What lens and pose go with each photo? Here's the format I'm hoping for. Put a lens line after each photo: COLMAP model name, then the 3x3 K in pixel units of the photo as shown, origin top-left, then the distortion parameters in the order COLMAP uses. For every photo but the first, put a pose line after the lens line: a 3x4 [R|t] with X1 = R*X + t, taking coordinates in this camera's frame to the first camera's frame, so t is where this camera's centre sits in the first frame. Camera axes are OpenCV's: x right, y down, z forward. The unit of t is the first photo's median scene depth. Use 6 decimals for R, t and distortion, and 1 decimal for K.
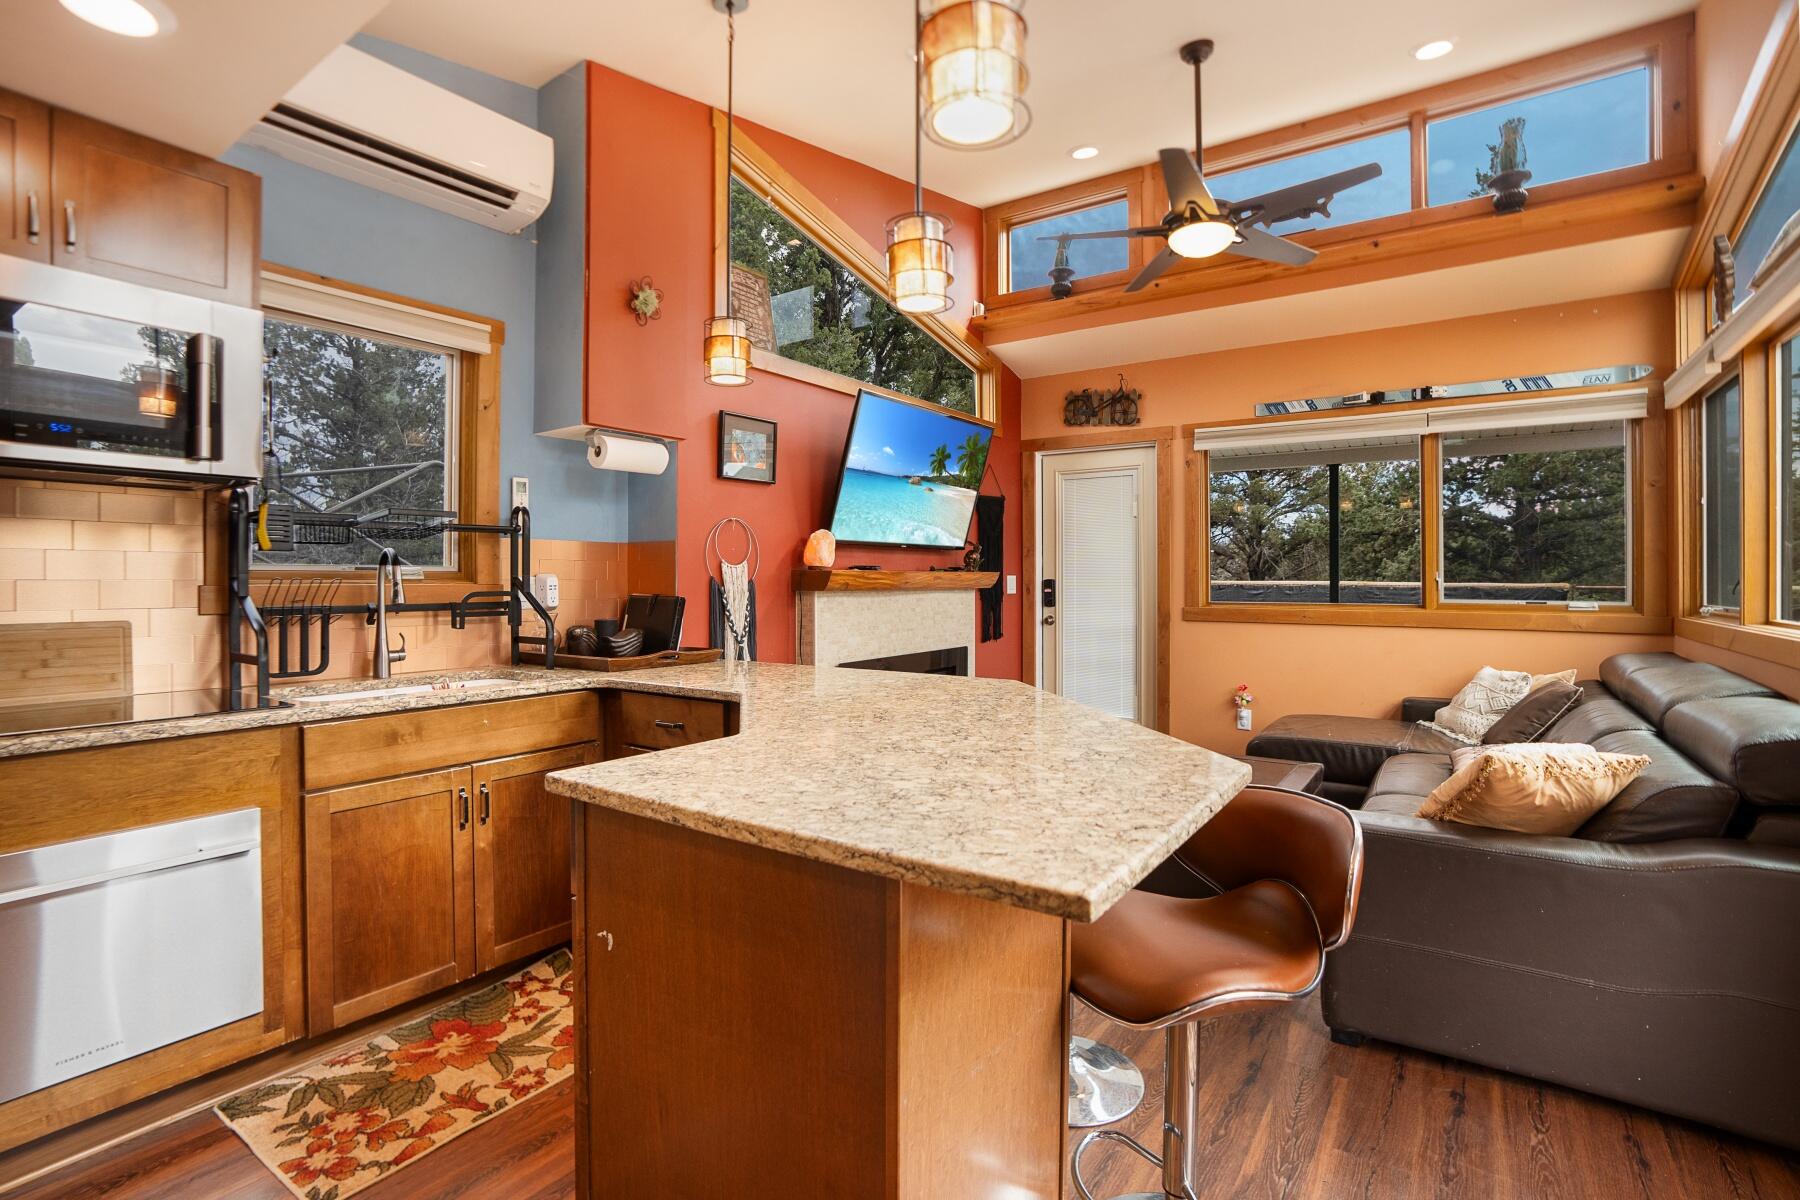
lens RADIAL K [[875.8, 0, 898.2], [0, 875.8, 572.6], [0, 0, 1]] dist [0.001469, 0.000662]
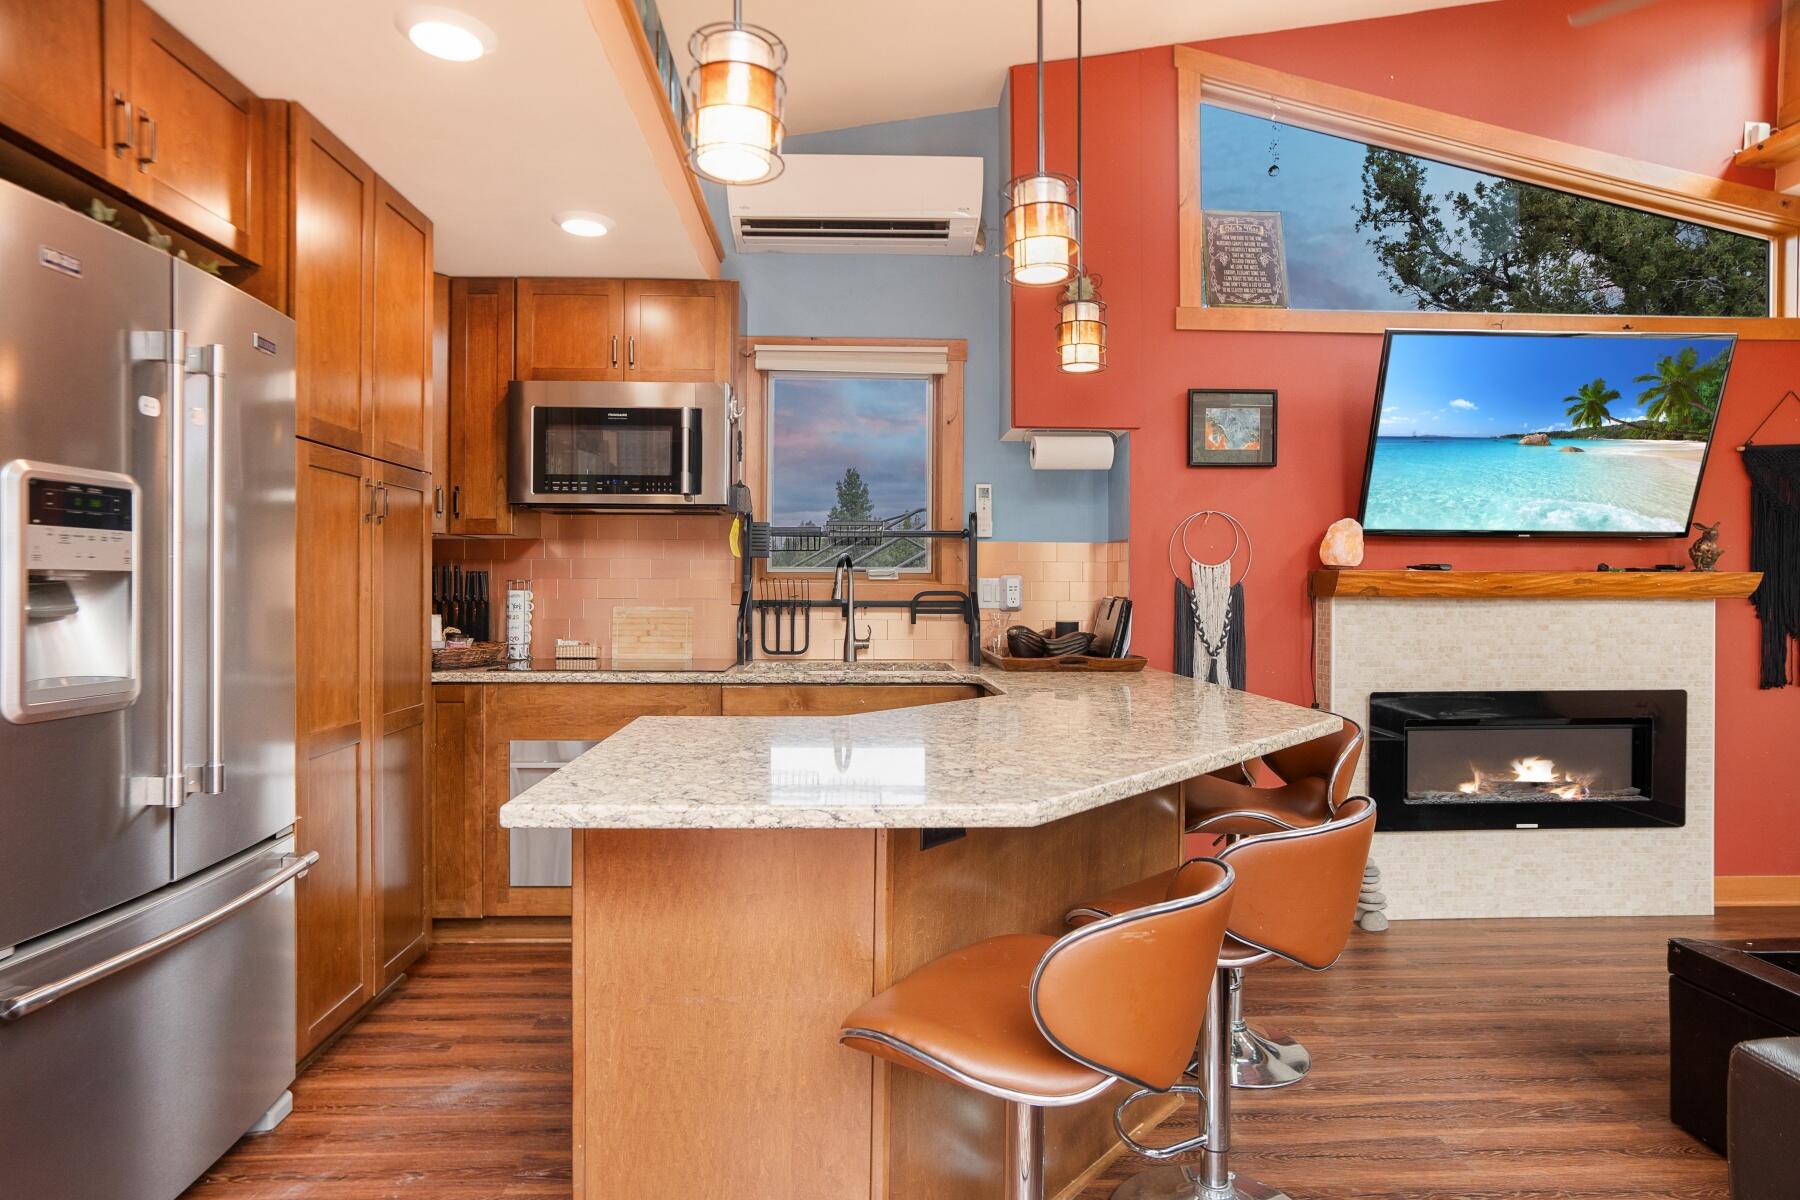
lens RADIAL K [[1044.0, 0, 900.0], [0, 1044.0, 600.0], [0, 0, 1]] dist [-0.002601, 0.032973]
pose [[0.627751, 0.015460, -0.778261, 0.426296], [0.000587, 0.999793, 0.020334, 0.004801], [0.778414, -0.013222, 0.627612, 0.113332]]
